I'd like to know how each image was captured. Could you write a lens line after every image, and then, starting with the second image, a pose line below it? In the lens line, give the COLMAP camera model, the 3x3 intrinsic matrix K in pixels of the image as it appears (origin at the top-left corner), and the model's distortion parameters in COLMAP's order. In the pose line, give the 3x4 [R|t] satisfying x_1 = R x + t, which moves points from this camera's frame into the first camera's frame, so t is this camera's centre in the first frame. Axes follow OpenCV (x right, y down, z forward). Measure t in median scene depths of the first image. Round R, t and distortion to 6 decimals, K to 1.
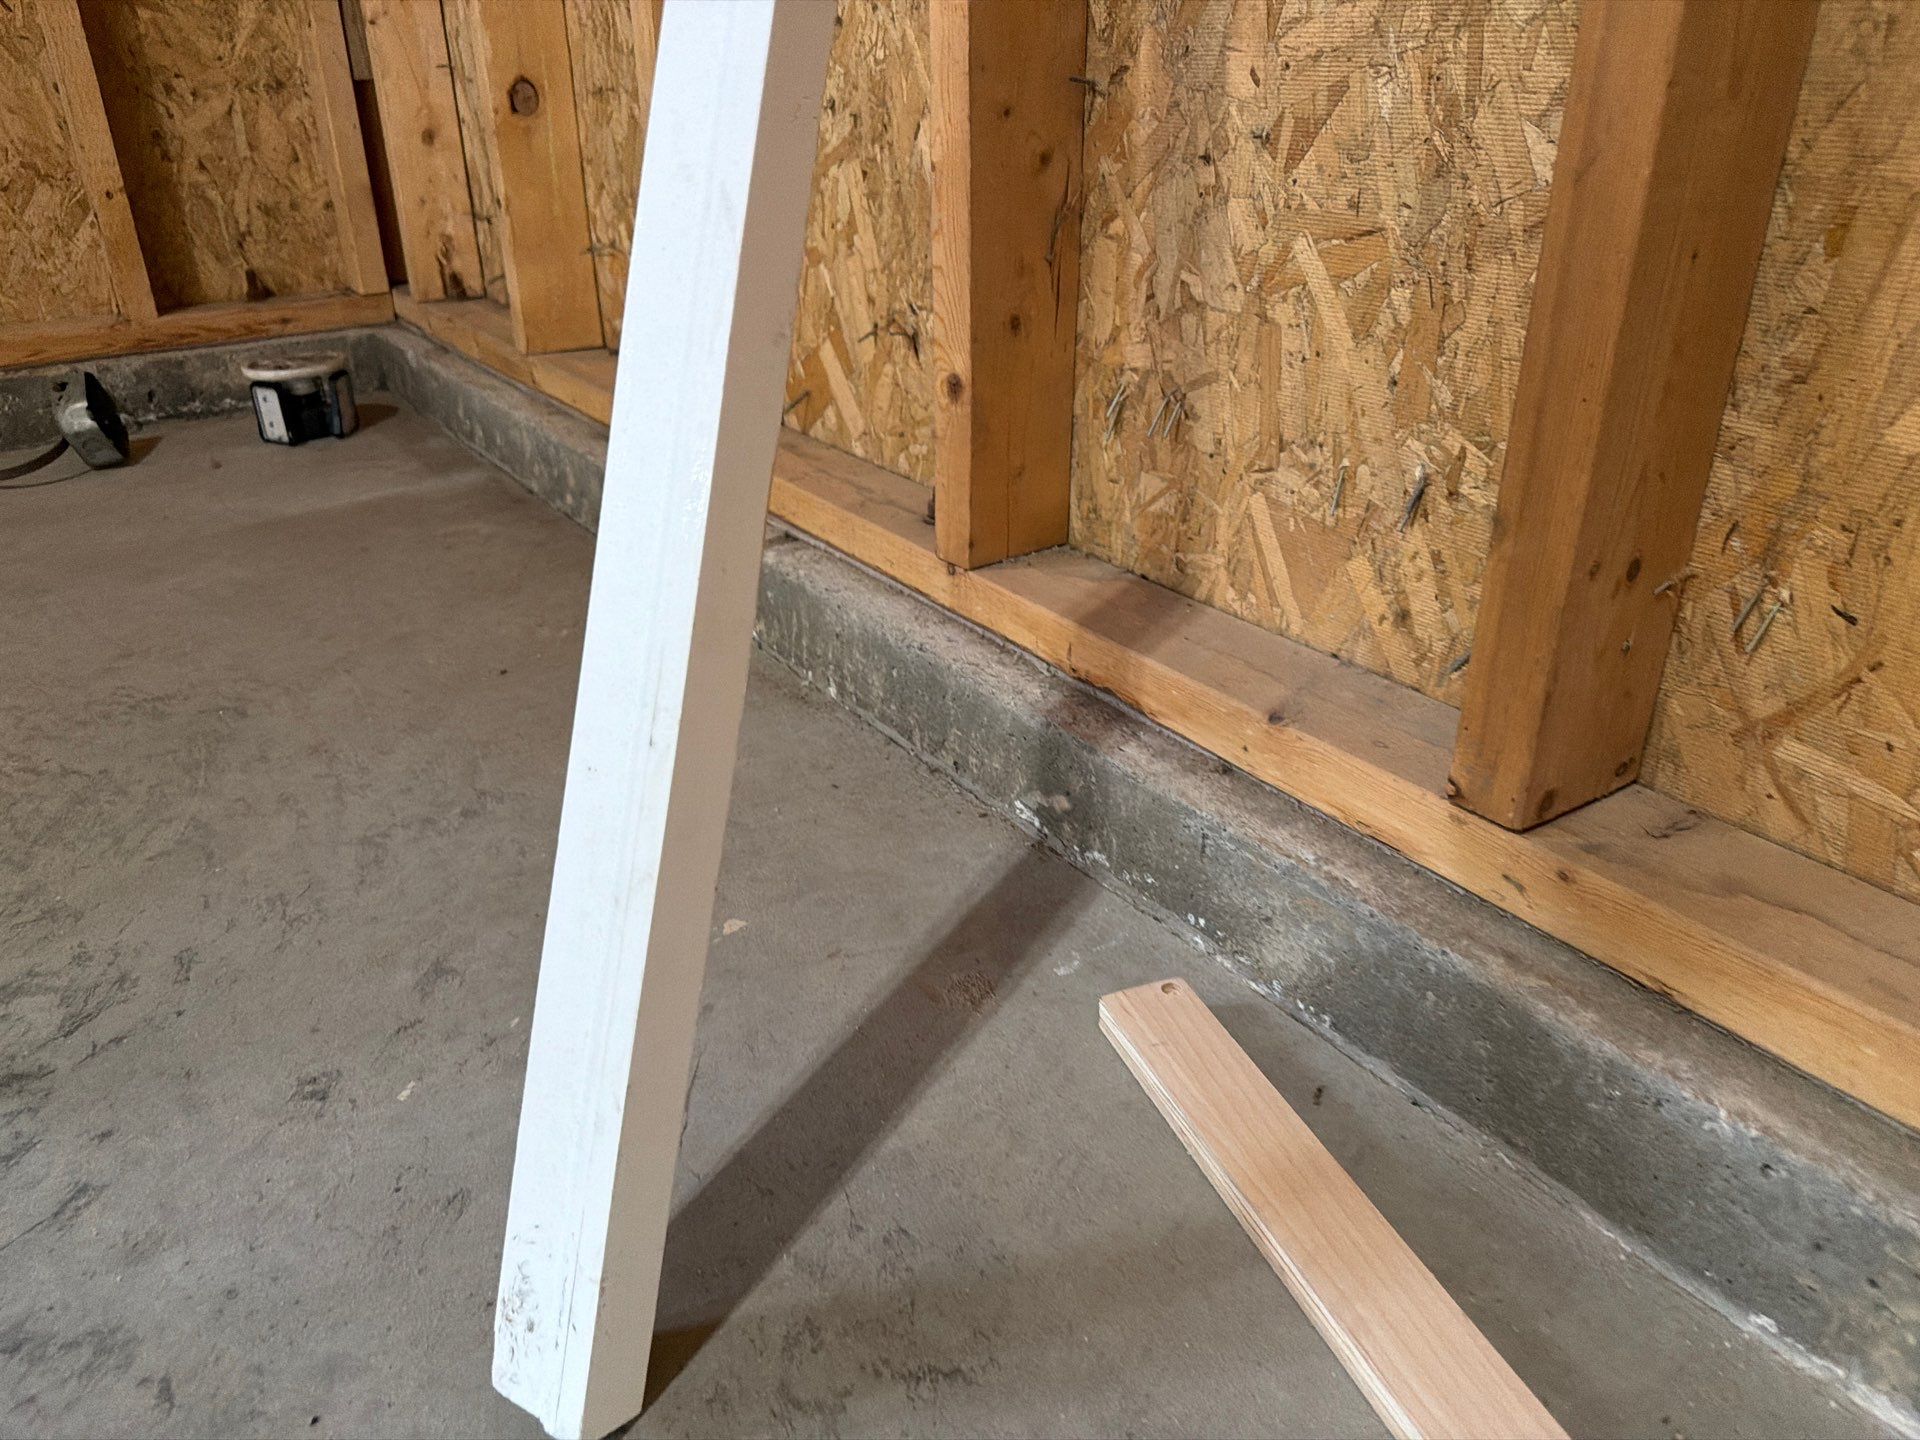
lens RADIAL K [[1347.9, 0, 960.0], [0, 1347.9, 720.0], [0, 0, 1]] dist [0.033786, -0.049181]
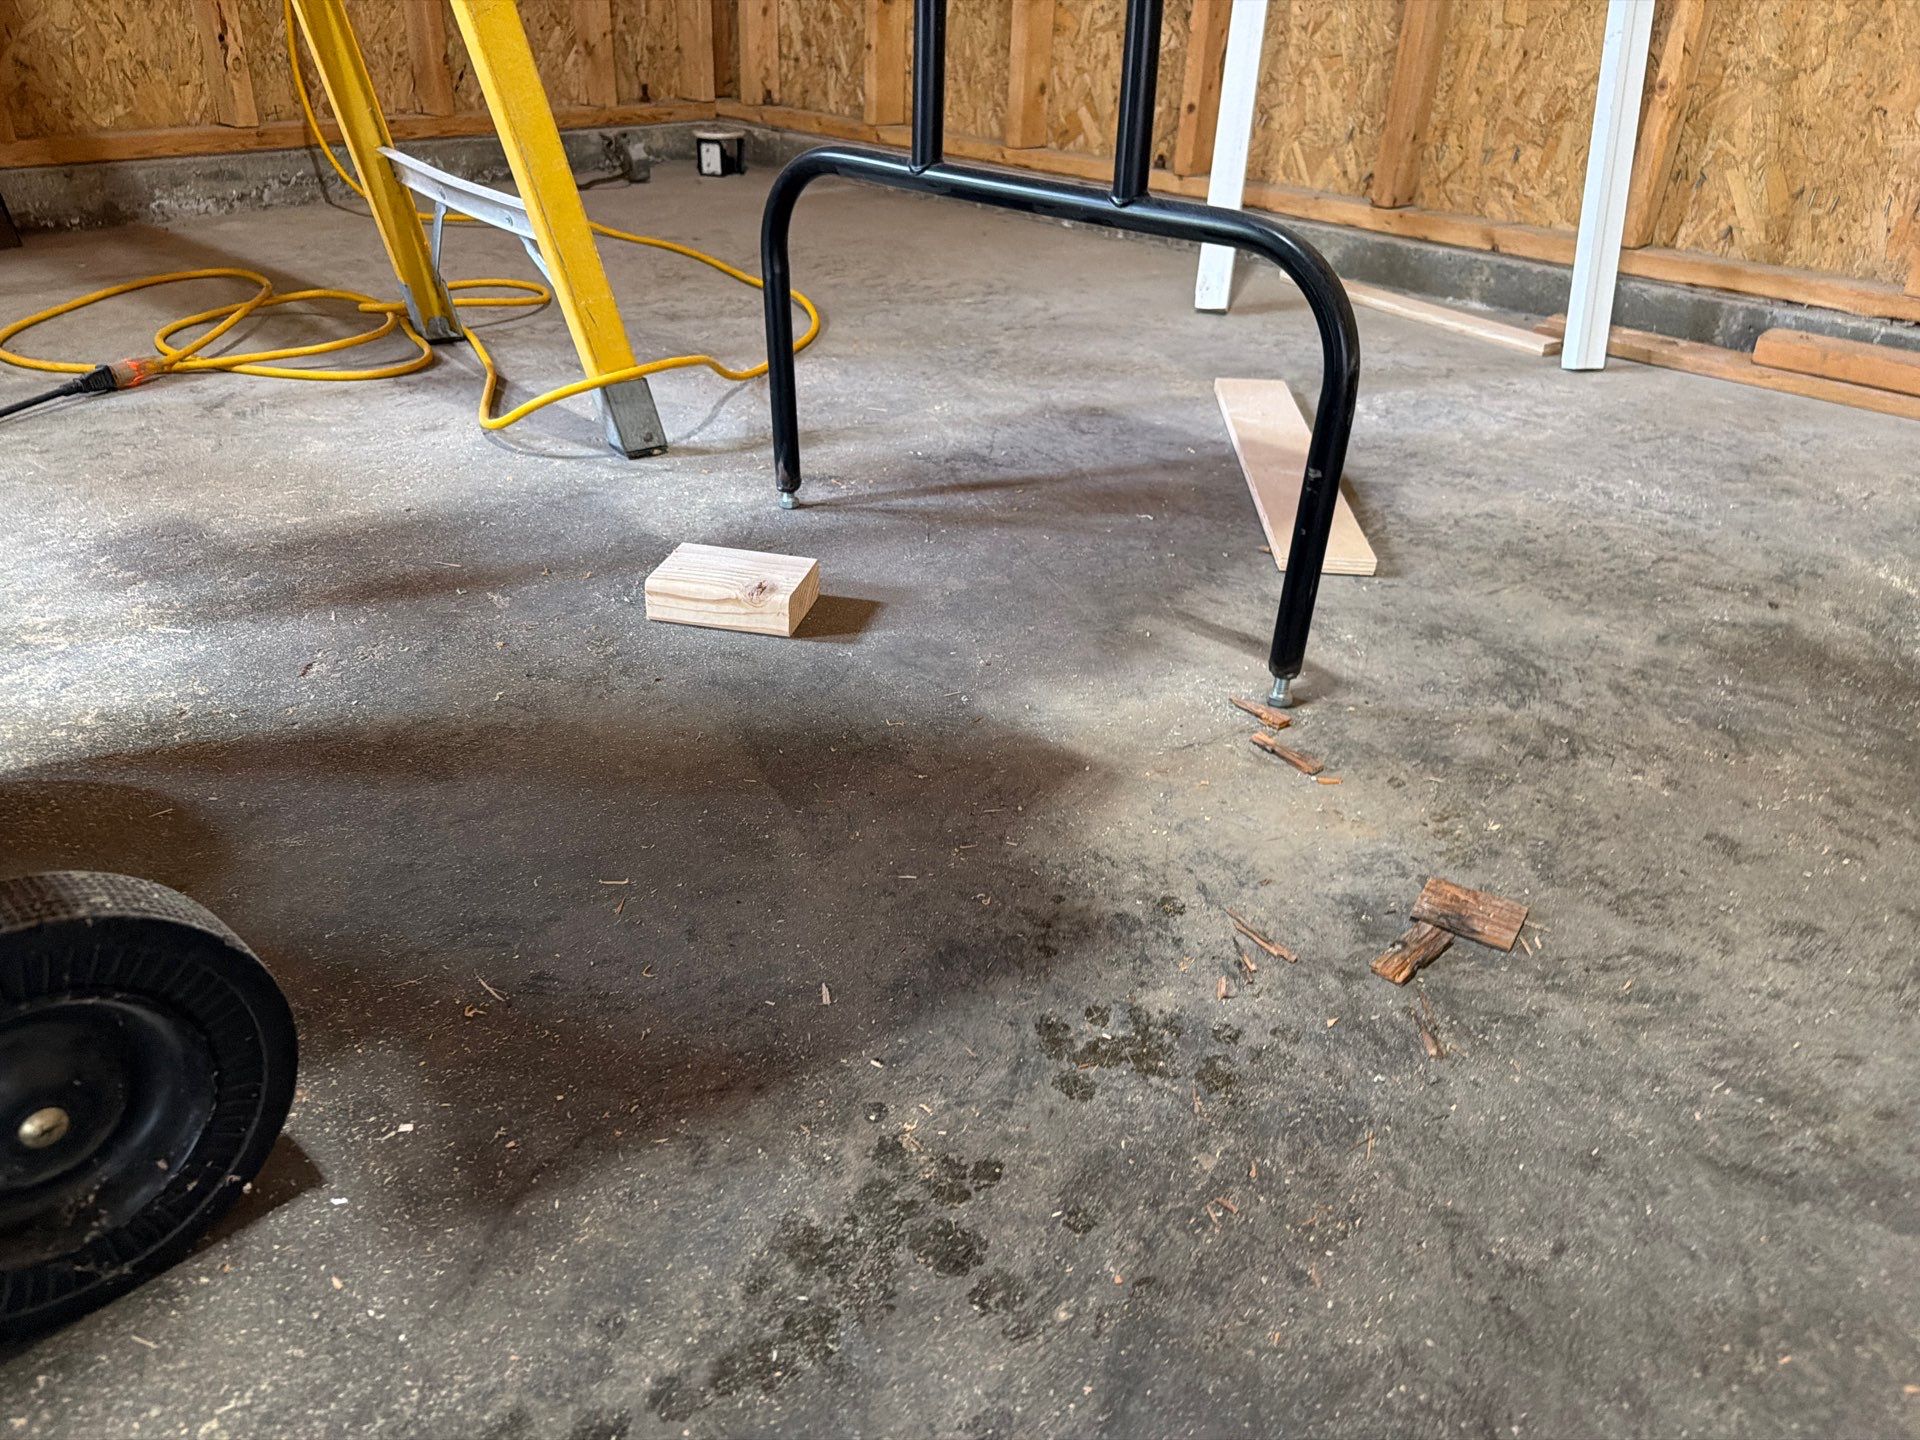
lens RADIAL K [[1347.9, 0, 960.0], [0, 1347.9, 720.0], [0, 0, 1]] dist [0.033786, -0.049181]
pose [[0.970503, -0.068811, 0.231060, -1.464379], [0.055445, 0.996418, 0.063857, 1.001904], [-0.234627, -0.049163, 0.970842, -2.109913]]
